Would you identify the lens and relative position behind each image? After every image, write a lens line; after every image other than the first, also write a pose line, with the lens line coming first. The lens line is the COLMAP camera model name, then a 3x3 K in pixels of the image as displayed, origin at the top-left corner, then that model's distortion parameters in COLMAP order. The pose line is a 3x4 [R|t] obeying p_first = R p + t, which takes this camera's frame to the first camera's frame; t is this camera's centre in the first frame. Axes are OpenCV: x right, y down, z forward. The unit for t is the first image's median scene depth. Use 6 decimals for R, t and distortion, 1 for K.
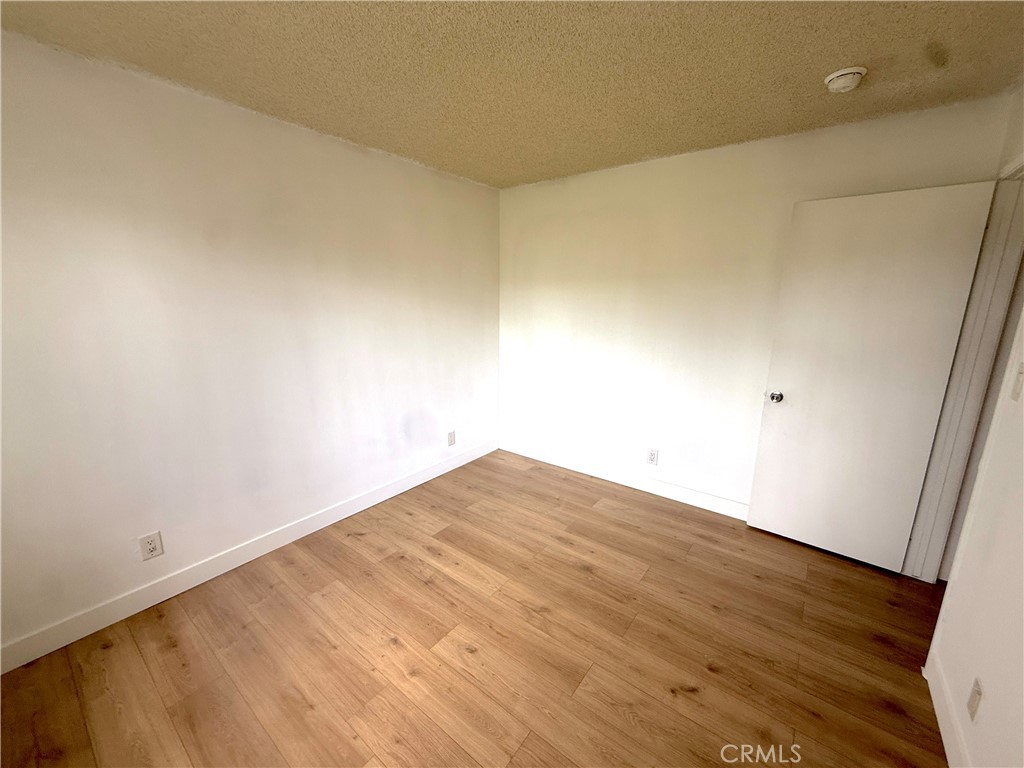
lens RADIAL K [[407.7, 0, 511.0], [0, 407.7, 384.8], [0, 0, 1]] dist [0.000748, -0.000070]
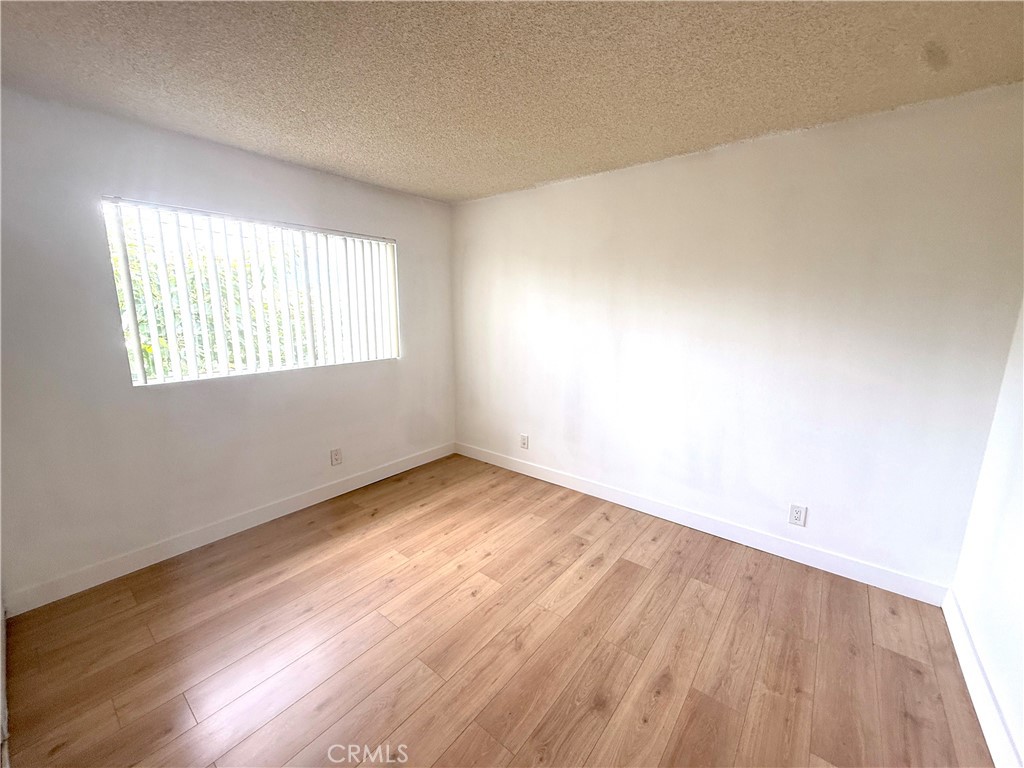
lens RADIAL K [[407.7, 0, 508.6], [0, 407.7, 381.6], [0, 0, 1]] dist [0.000748, -0.000070]
pose [[-0.019072, 0.175456, -0.984302, 0.814635], [-0.219517, 0.959725, 0.175329, -0.157041], [0.975422, 0.219415, 0.020212, 0.774208]]
